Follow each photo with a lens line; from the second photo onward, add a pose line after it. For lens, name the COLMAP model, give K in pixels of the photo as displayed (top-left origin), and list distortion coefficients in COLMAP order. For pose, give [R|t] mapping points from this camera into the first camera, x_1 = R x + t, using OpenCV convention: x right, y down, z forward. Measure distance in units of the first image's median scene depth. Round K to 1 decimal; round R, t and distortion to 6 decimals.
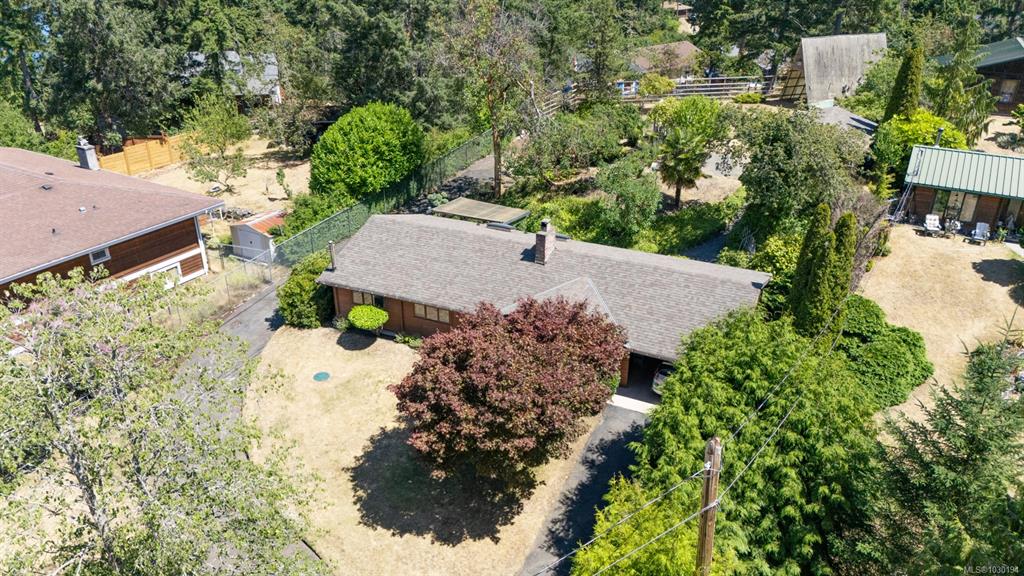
lens RADIAL K [[754.2, 0, 498.0], [0, 754.2, 278.1], [0, 0, 1]] dist [0.076834, -0.066065]
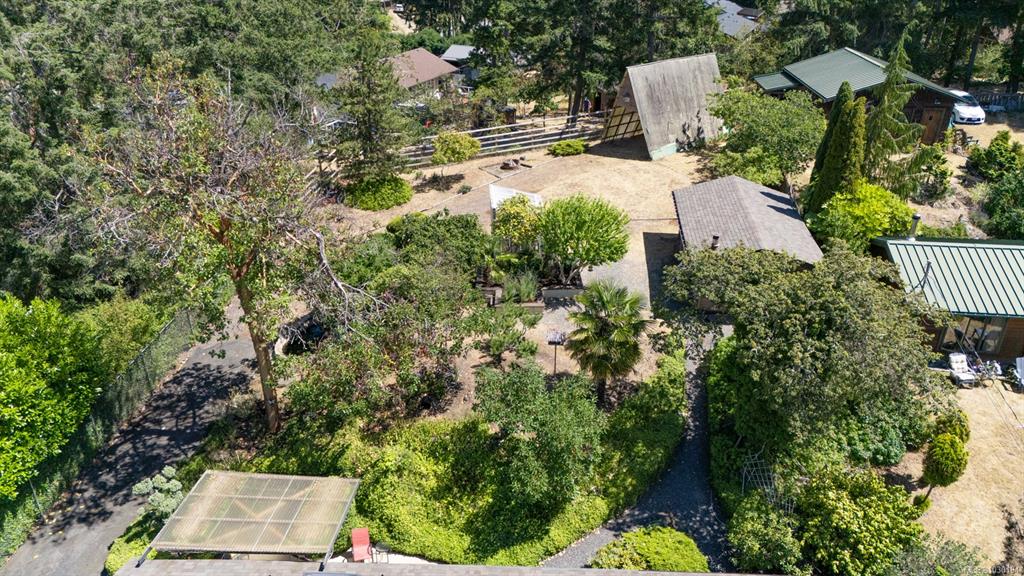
lens RADIAL K [[754.2, 0, 503.9], [0, 754.2, 265.6], [0, 0, 1]] dist [0.076834, -0.066065]
pose [[0.917475, -0.174848, 0.357307, -0.023842], [0.170392, 0.984385, 0.044185, -0.205520], [-0.359453, 0.020343, 0.932941, 0.406694]]
